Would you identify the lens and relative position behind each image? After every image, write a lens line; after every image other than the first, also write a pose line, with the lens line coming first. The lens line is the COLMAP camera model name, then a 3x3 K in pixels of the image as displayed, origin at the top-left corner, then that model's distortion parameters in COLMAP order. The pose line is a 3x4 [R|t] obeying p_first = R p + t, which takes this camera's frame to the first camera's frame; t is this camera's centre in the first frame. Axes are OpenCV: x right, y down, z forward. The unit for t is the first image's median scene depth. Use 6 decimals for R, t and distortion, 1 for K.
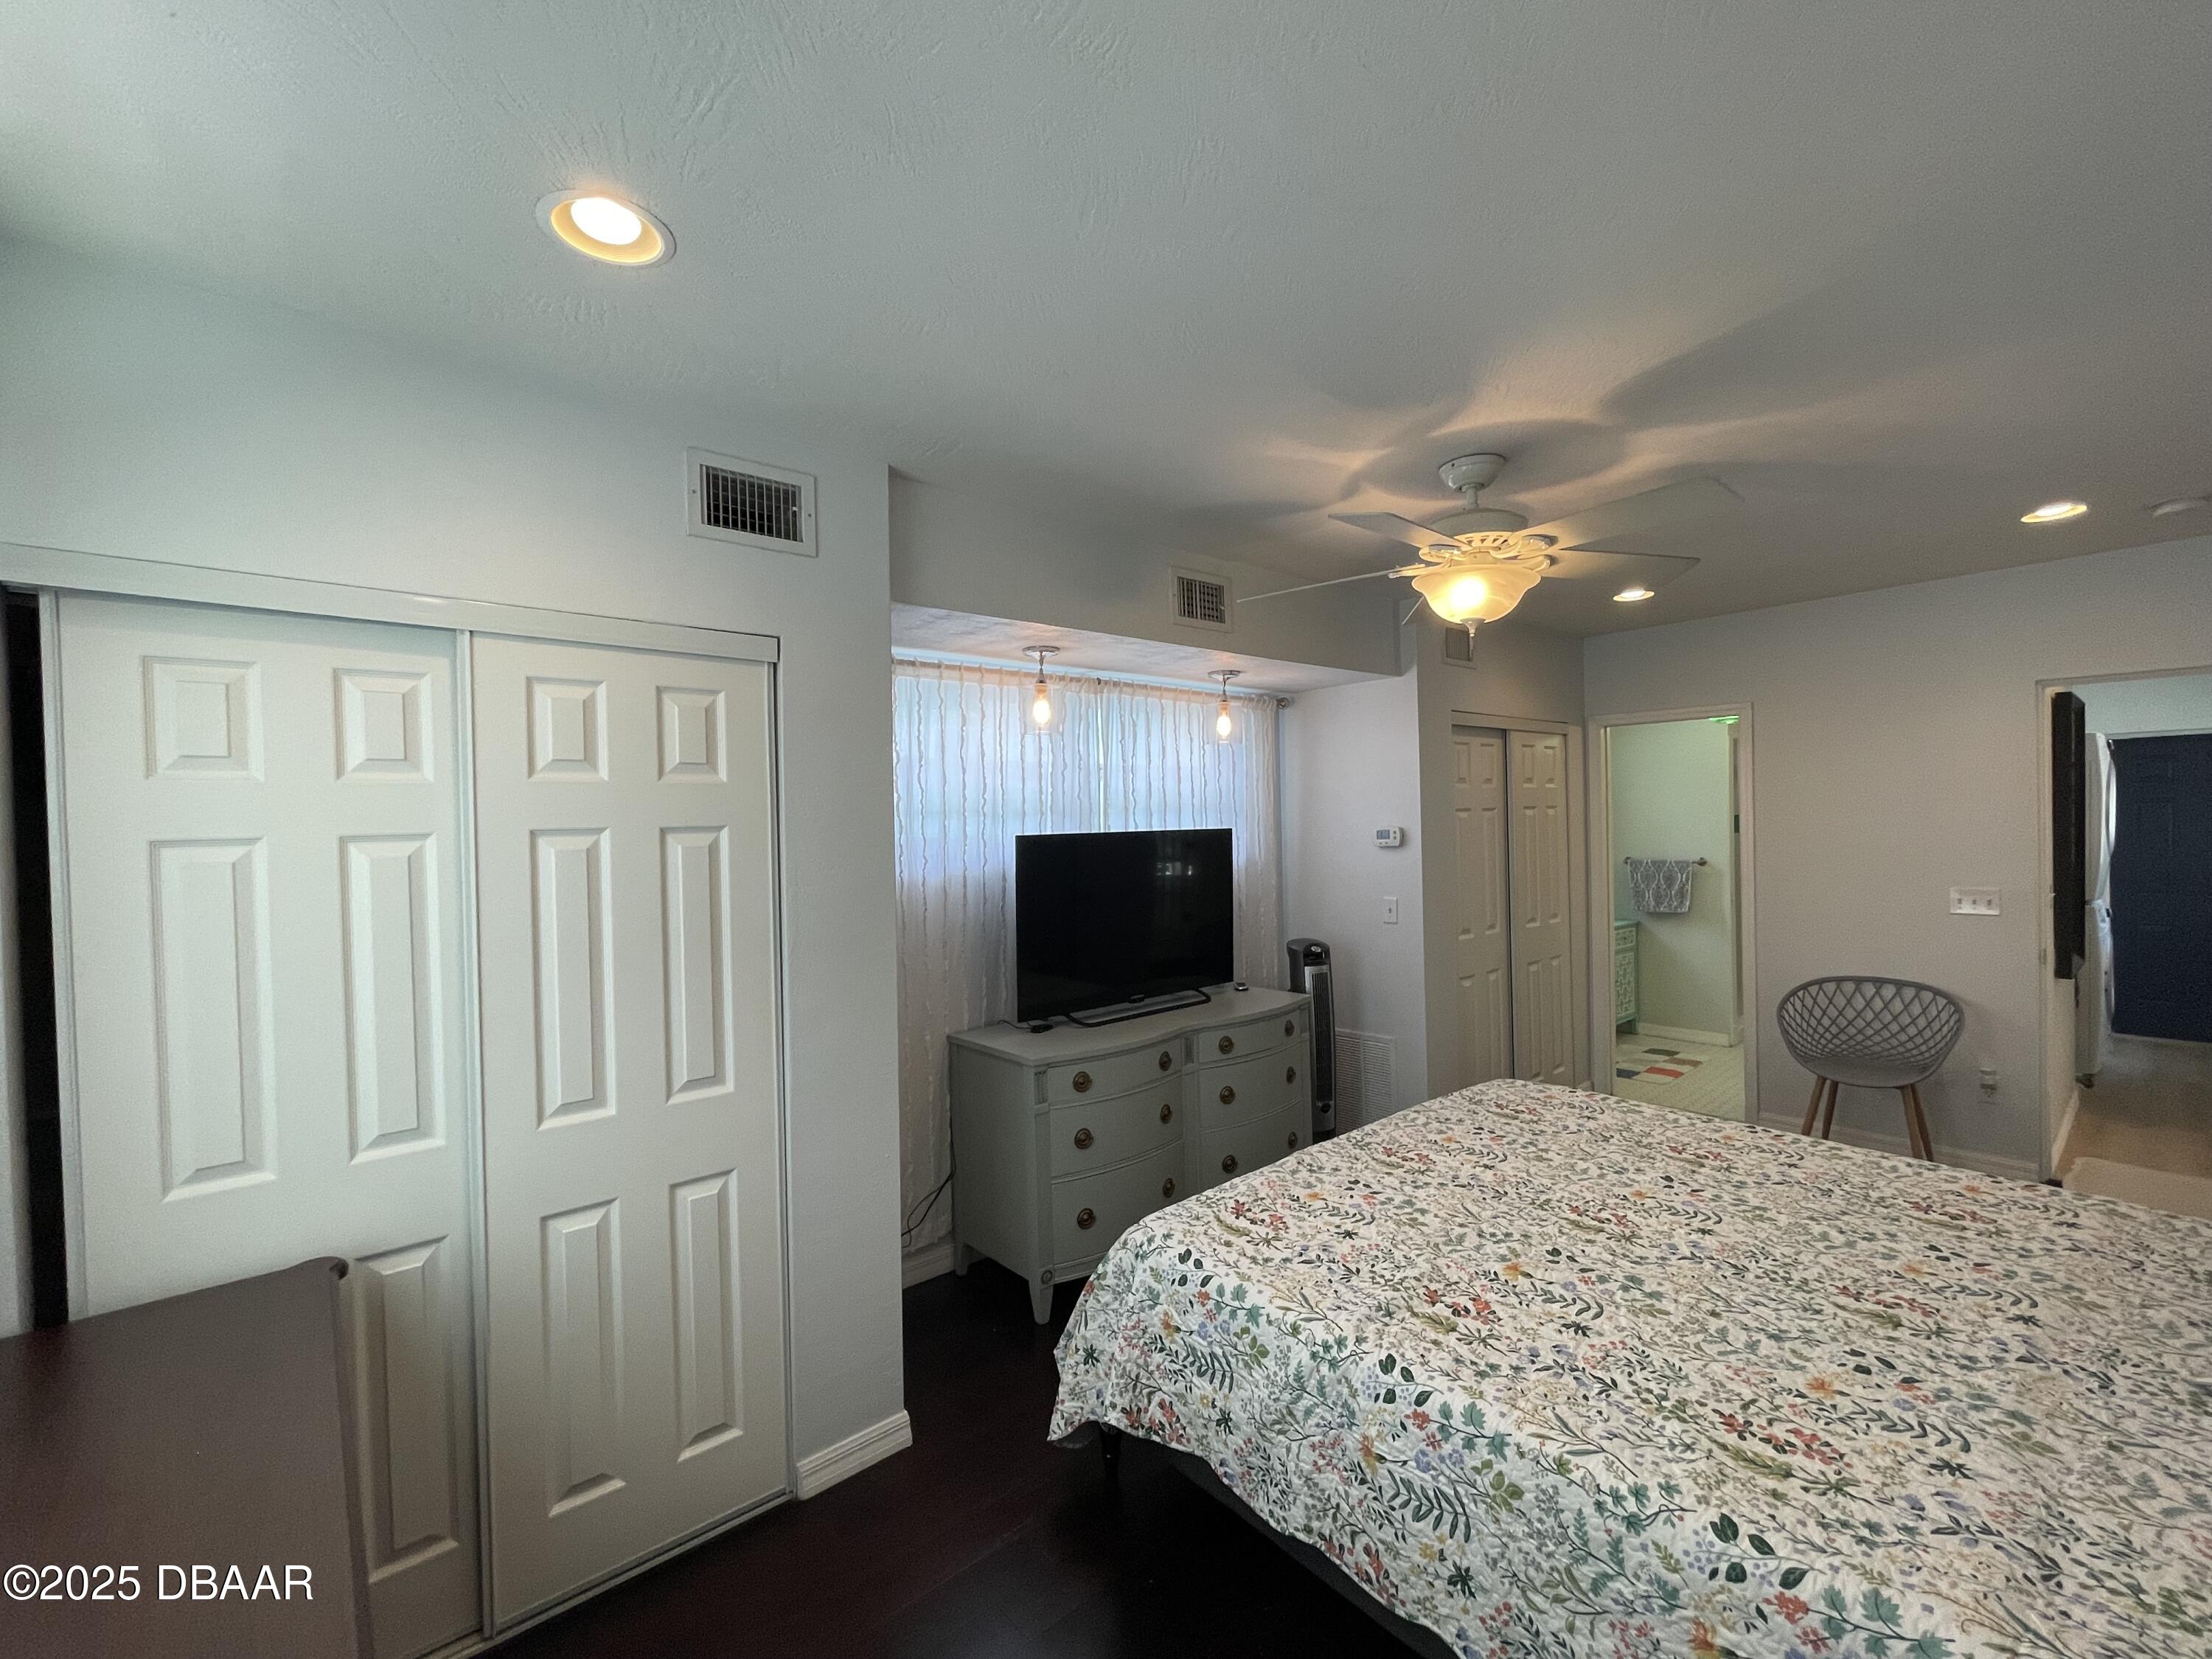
lens RADIAL K [[972.6, 0, 1170.5], [0, 972.6, 810.6], [0, 0, 1]] dist [0.012179, -0.000239]
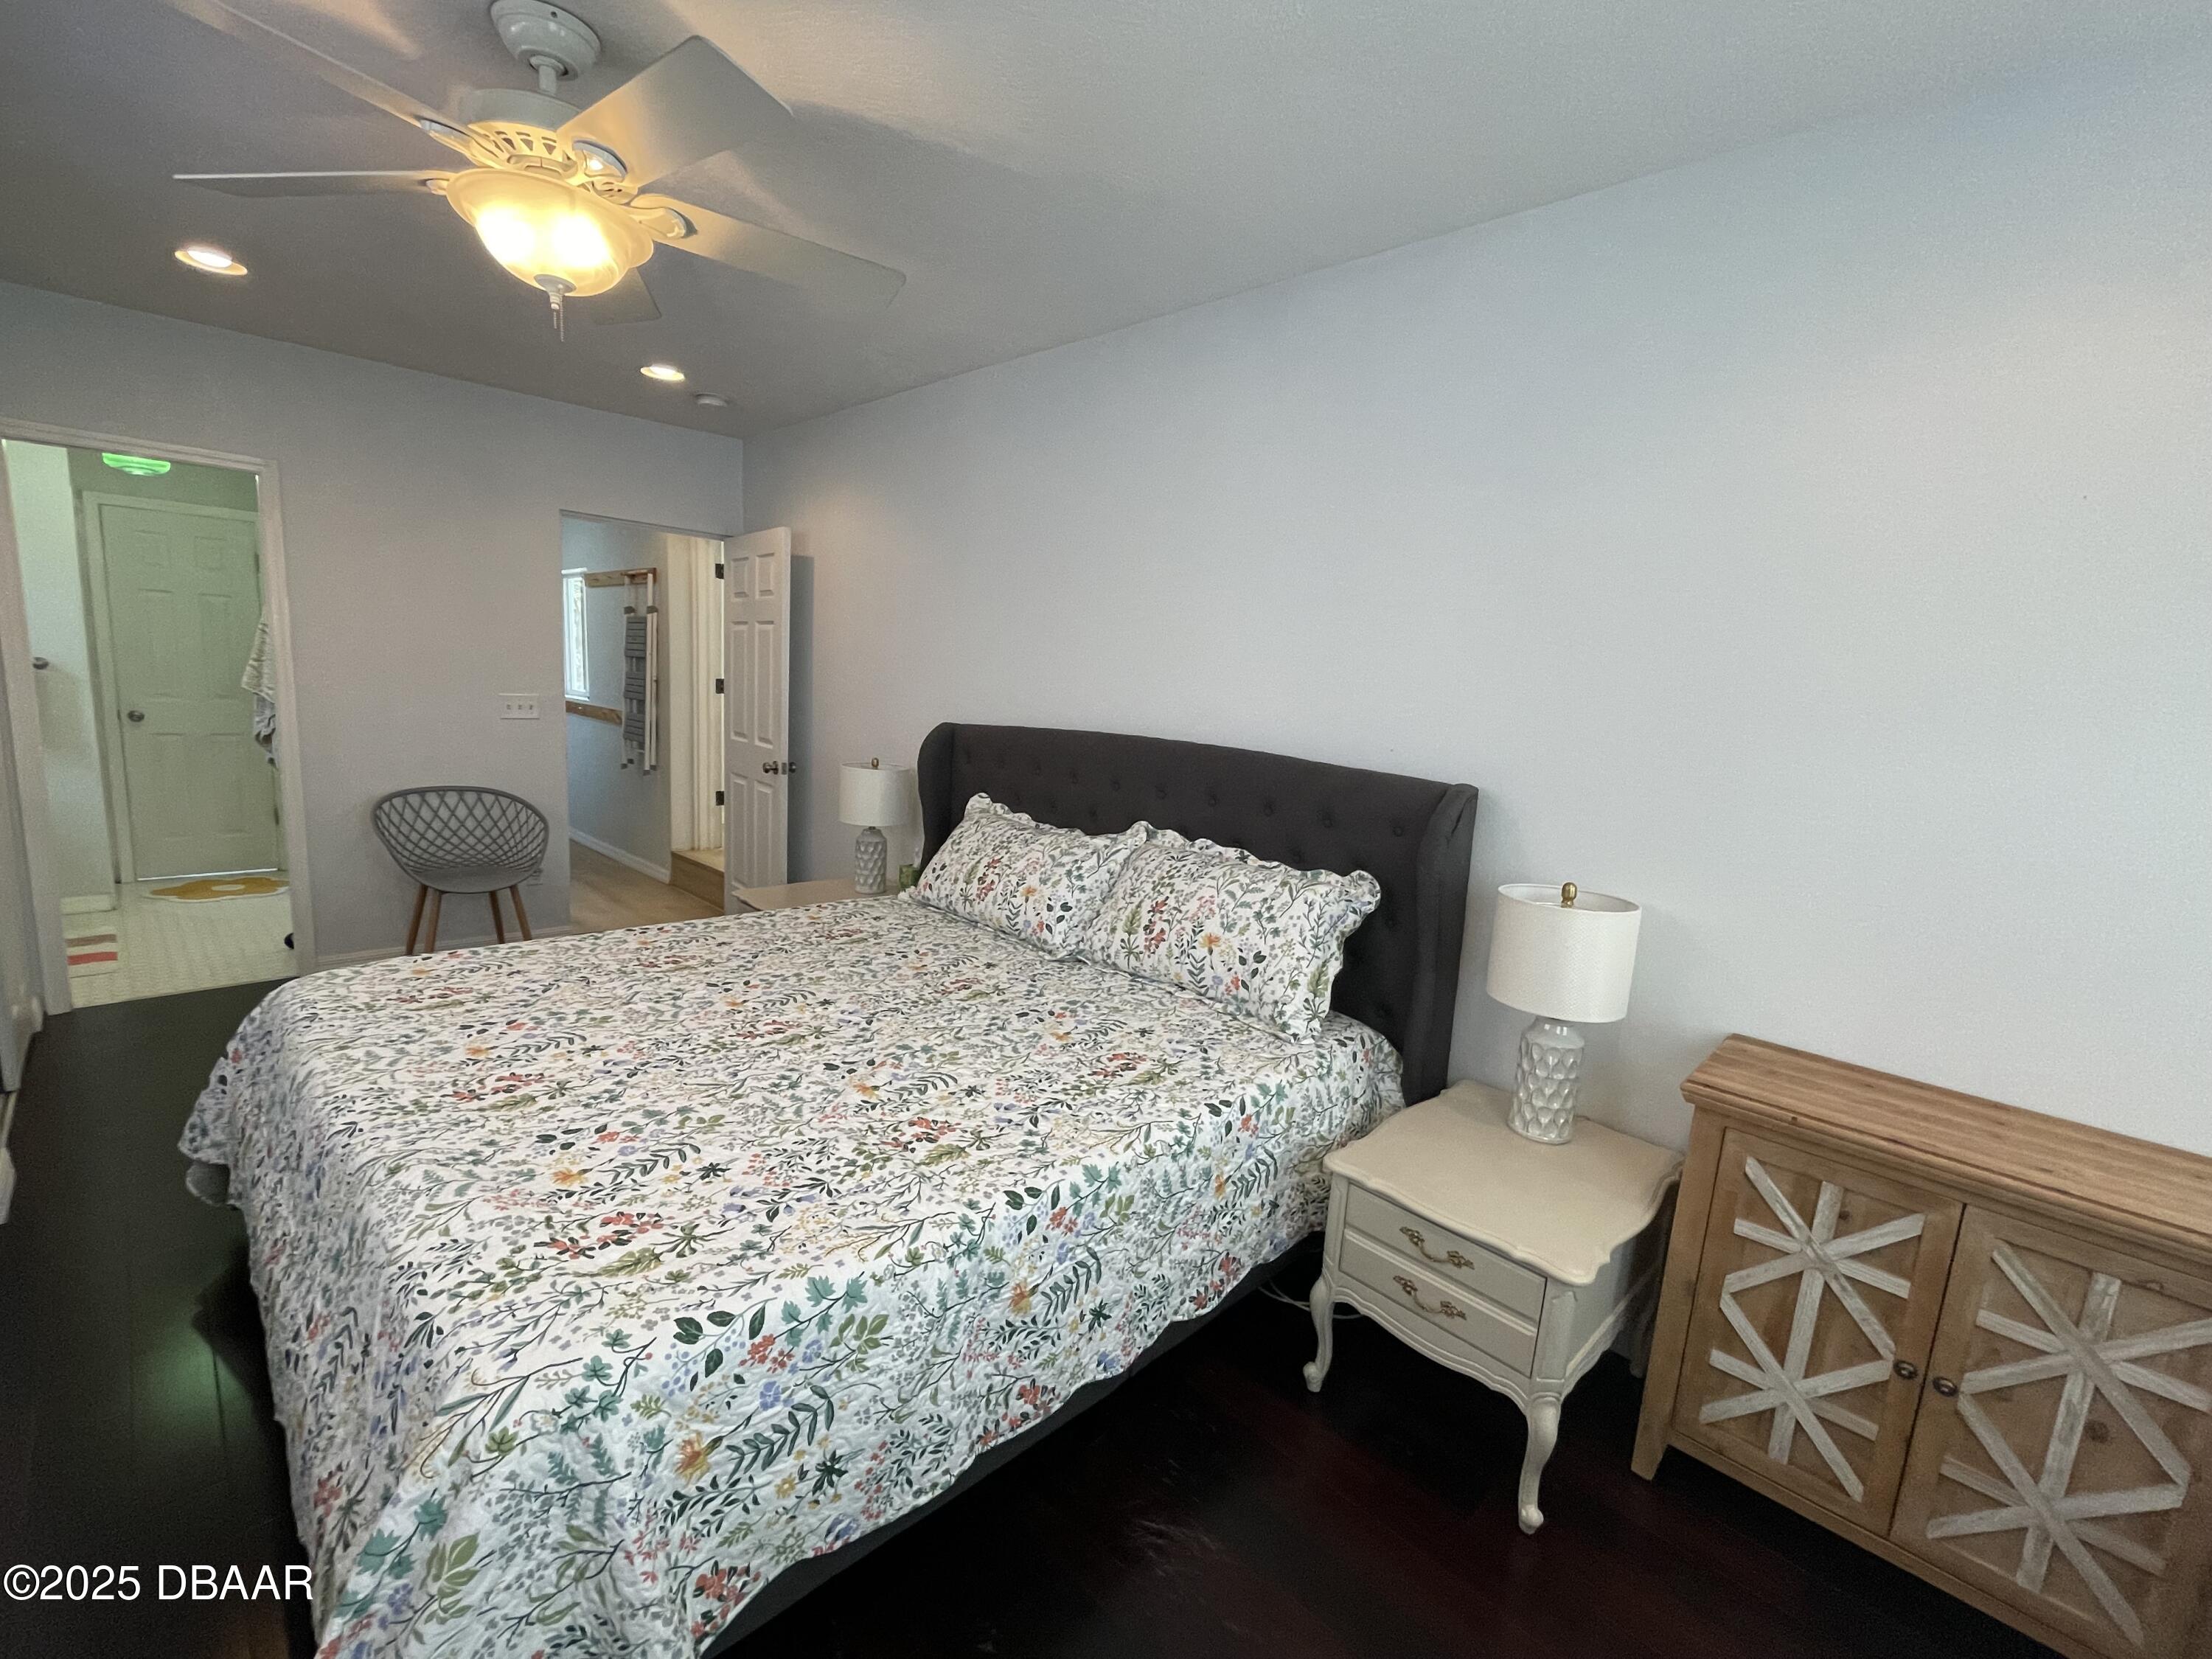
lens RADIAL K [[935.3, 0, 1110.0], [0, 935.3, 831.1], [0, 0, 1]] dist [-0.004094, -0.000218]
pose [[-0.047758, -0.141827, 0.988739, -0.439573], [-0.064471, 0.988242, 0.138641, 0.082316], [-0.996776, -0.057124, -0.056340, 0.742372]]
